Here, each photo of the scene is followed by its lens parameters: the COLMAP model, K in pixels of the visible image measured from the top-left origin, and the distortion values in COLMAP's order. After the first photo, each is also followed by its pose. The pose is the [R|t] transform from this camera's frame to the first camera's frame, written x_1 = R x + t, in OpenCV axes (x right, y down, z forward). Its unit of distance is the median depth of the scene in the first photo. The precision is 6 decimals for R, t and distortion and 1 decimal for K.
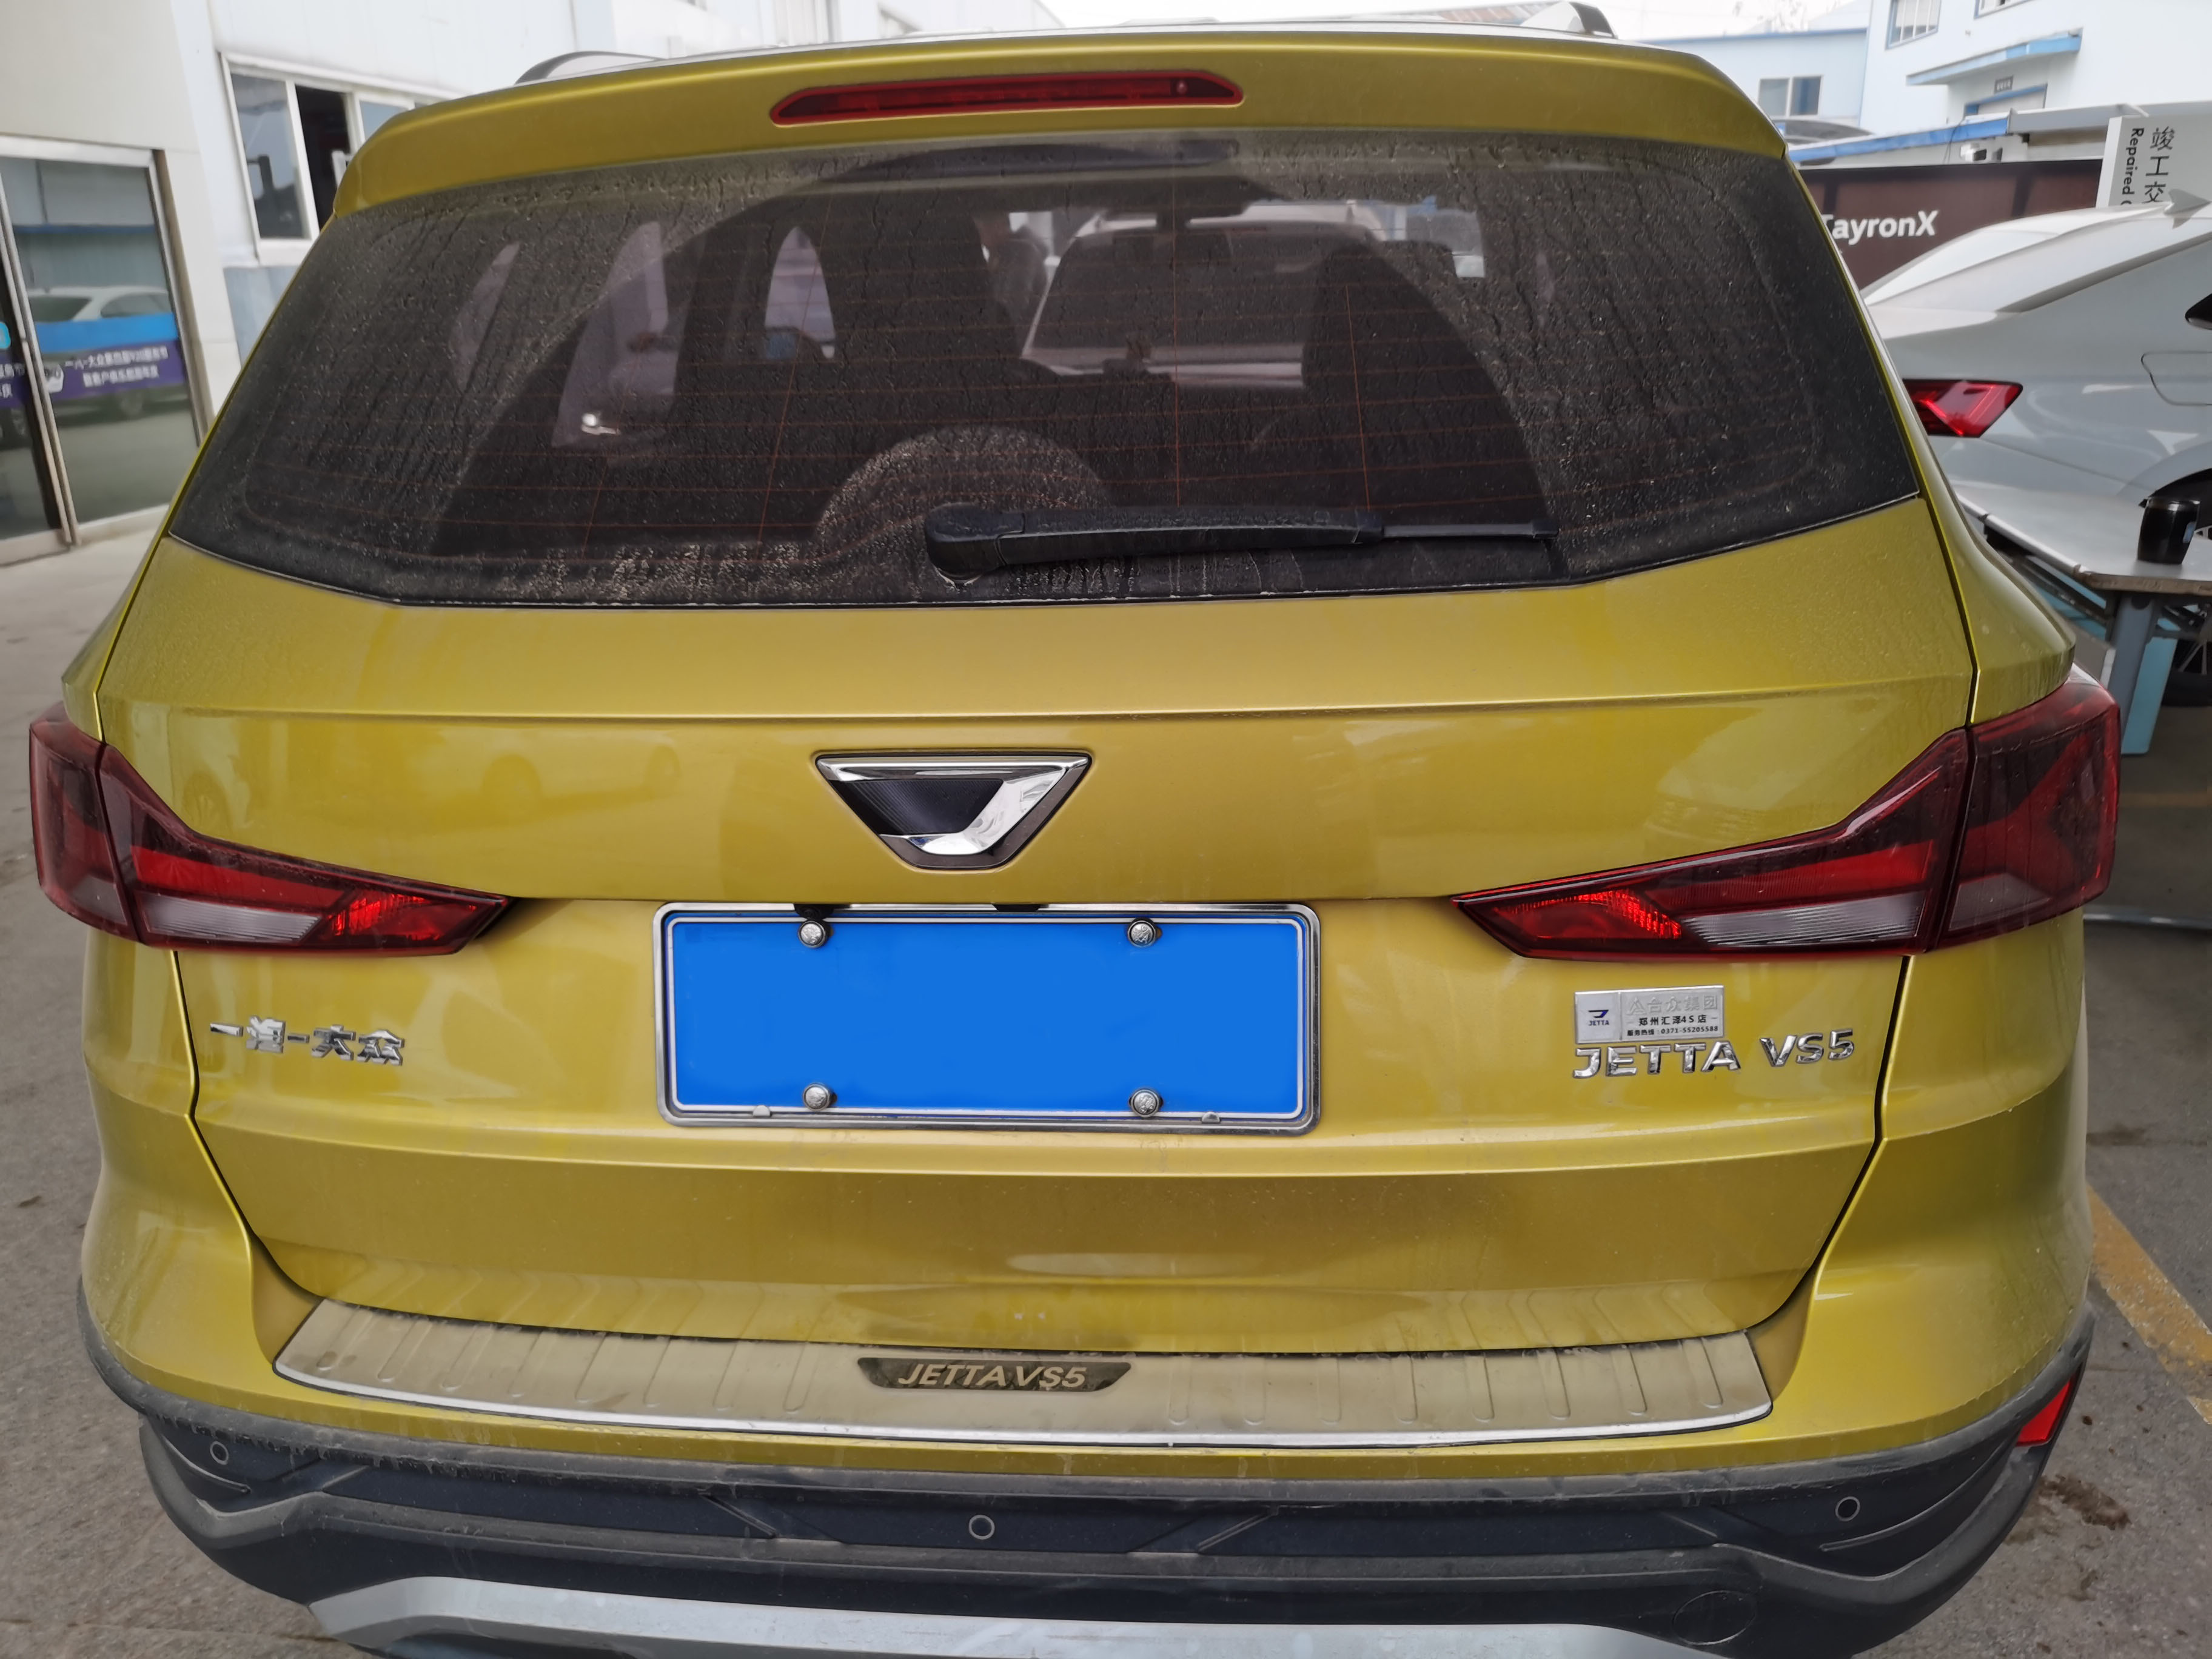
lens RADIAL K [[1704.4, 0, 1114.0], [0, 1704.4, 818.6], [0, 0, 1]] dist [0.042014, -0.046779]
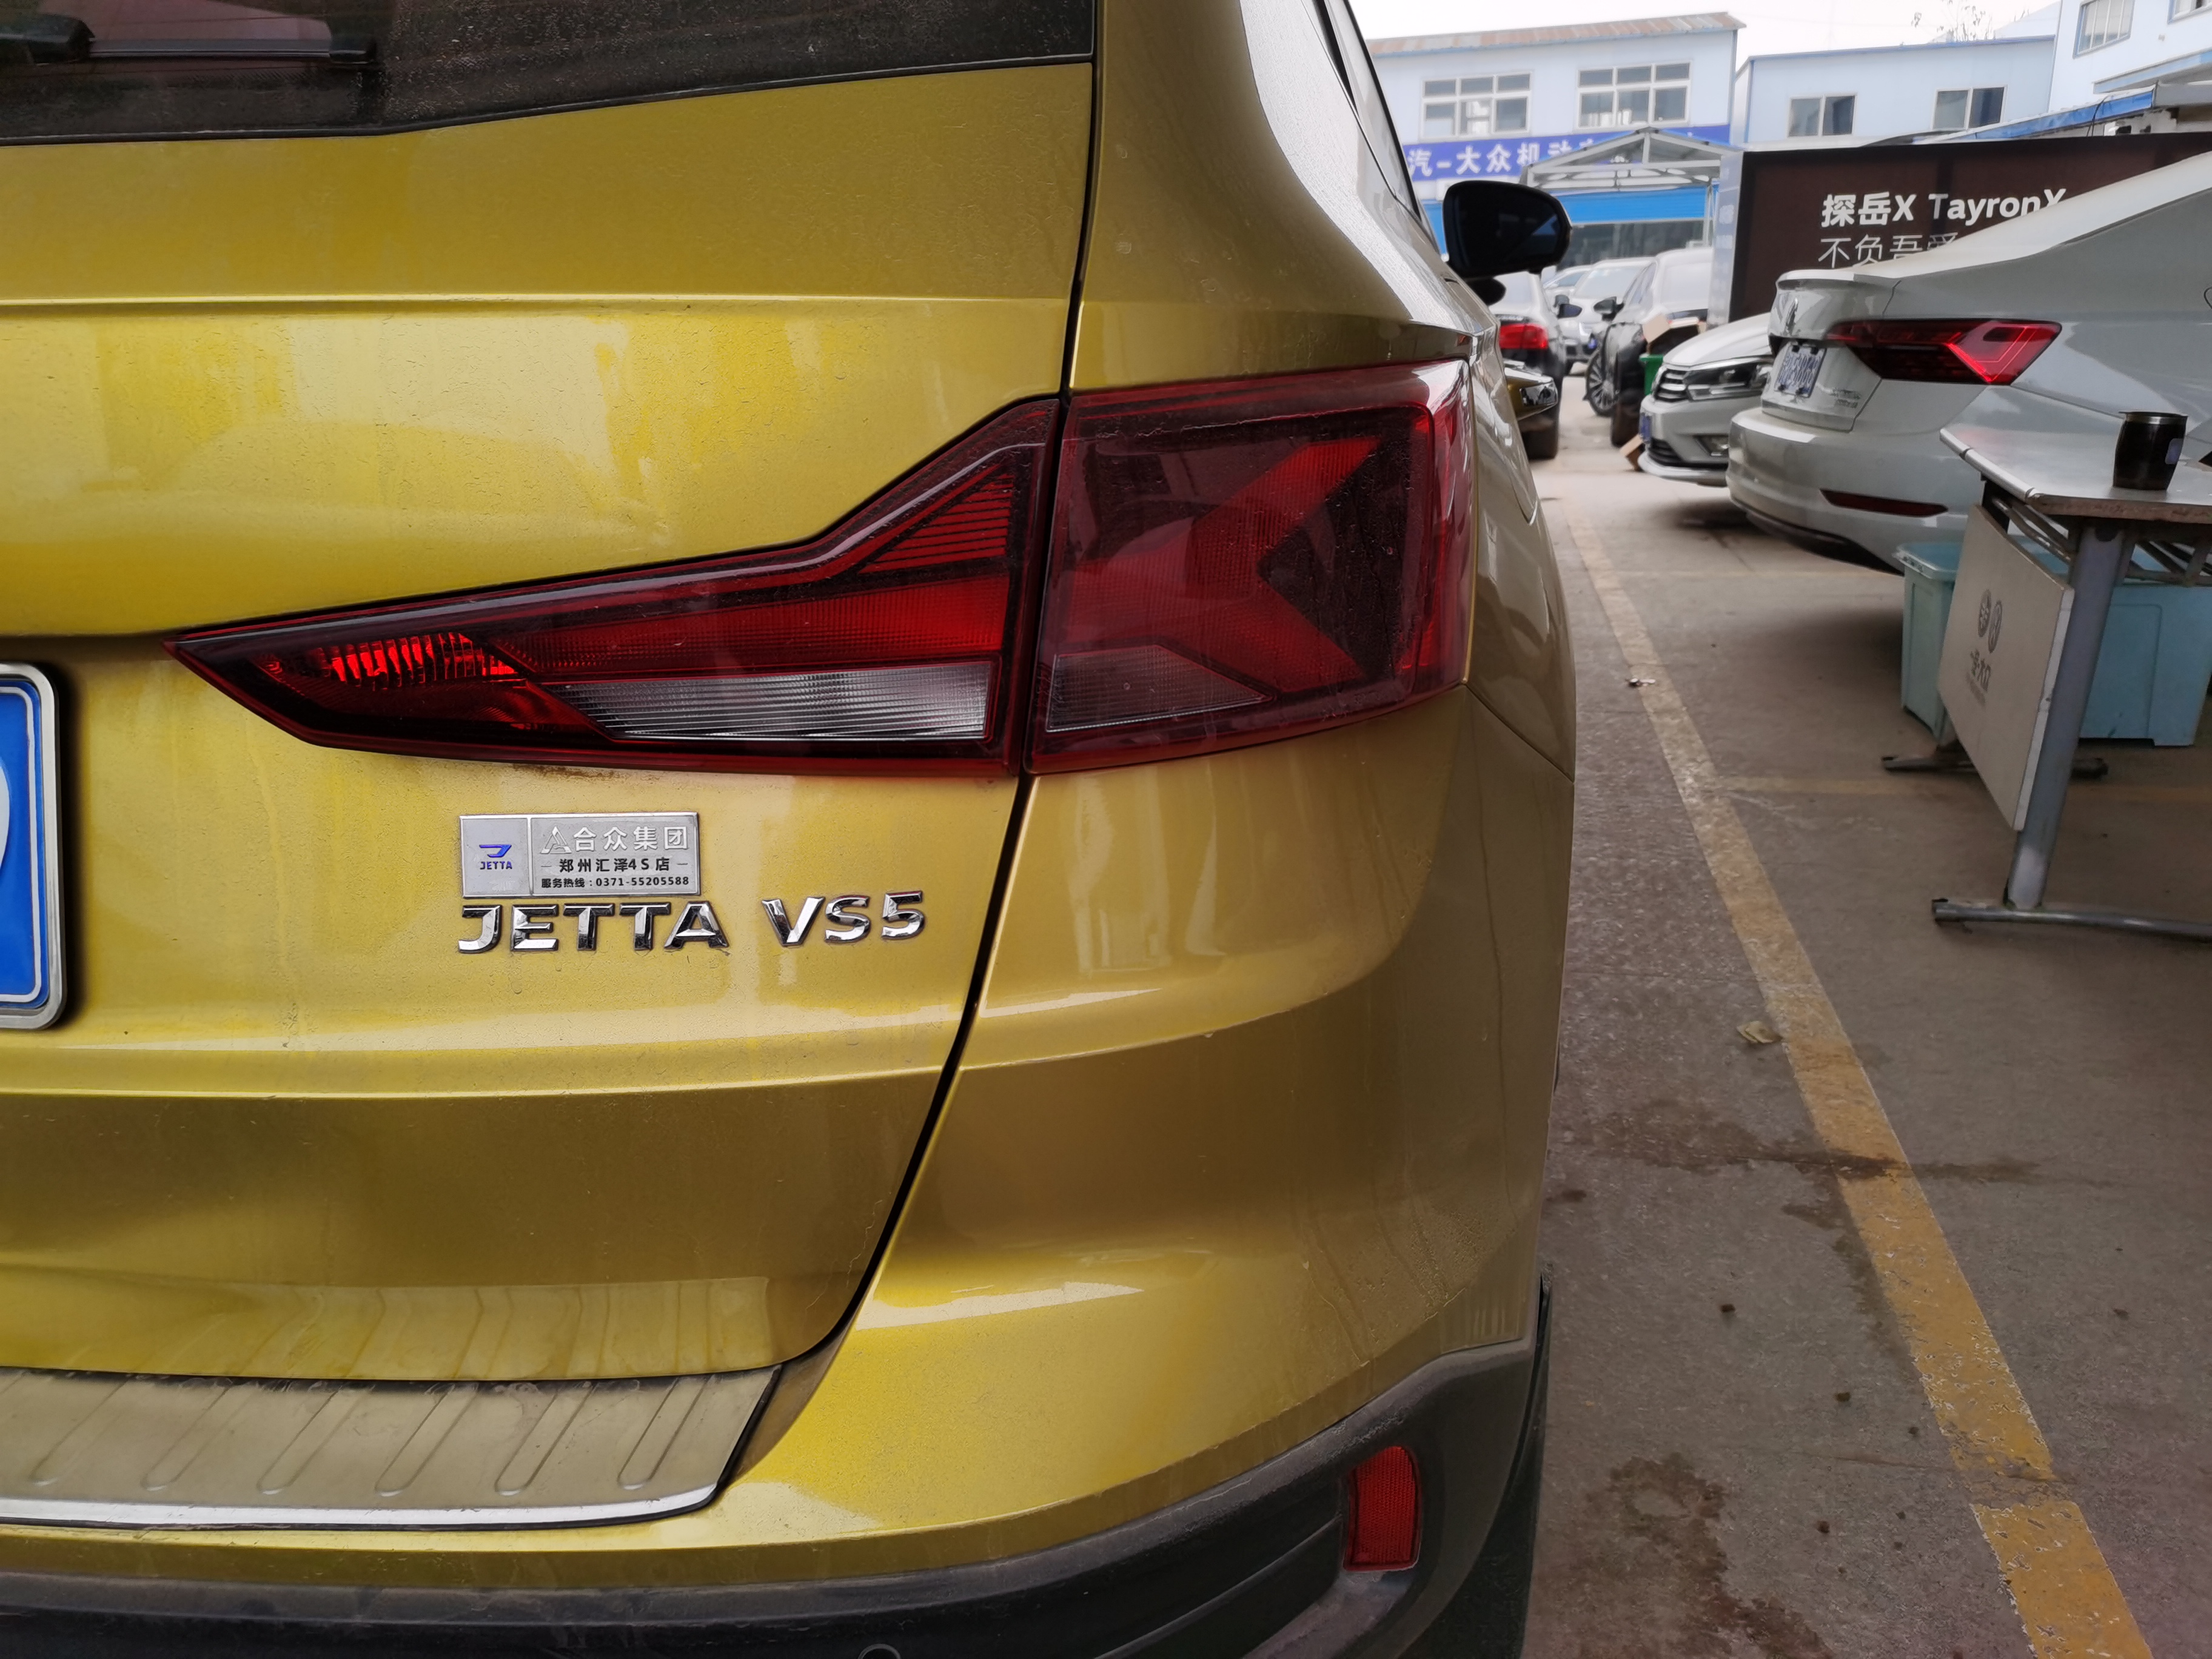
lens RADIAL K [[1722.1, 0, 1106.0], [0, 1722.1, 829.5], [0, 0, 1]] dist [0.036735, -0.037812]
pose [[0.996326, 0.026525, -0.081434, 0.545756], [-0.027235, 0.999600, -0.007624, 0.102704], [0.081199, 0.009814, 0.996650, 0.377225]]
